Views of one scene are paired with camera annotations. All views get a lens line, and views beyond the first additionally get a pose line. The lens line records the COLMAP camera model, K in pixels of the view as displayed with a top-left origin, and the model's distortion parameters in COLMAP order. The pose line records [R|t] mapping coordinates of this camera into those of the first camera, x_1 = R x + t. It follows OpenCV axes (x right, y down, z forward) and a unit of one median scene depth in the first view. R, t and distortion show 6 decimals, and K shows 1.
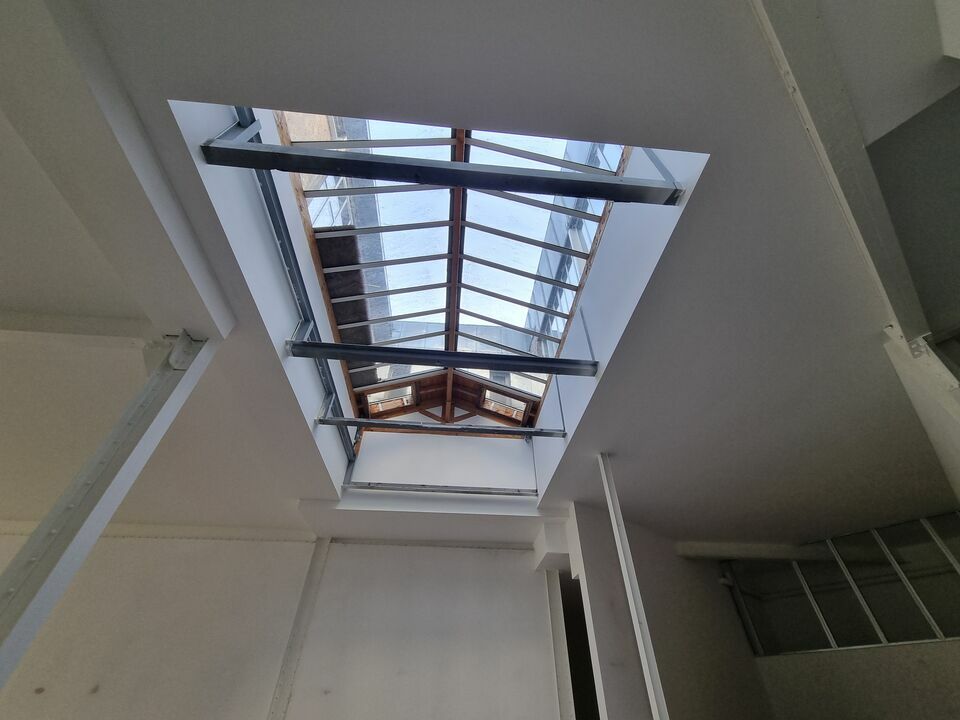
lens RADIAL K [[389.3, 0, 476.0], [0, 389.3, 360.7], [0, 0, 1]] dist [0.000531, -0.004272]
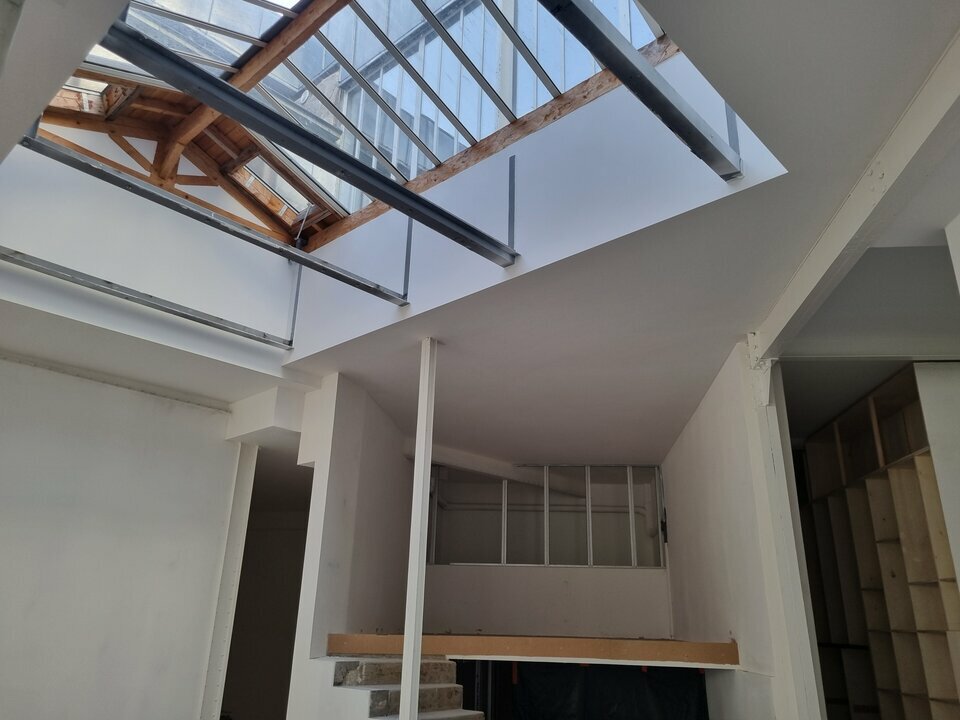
lens RADIAL K [[718.9, 0, 480.0], [0, 718.9, 360.0], [0, 0, 1]] dist [0.046552, -0.004346]
pose [[0.742879, 0.239954, 0.624943, -0.331119], [-0.465267, 0.856283, 0.224291, -0.057437], [-0.481308, -0.457386, 0.747757, -0.070667]]
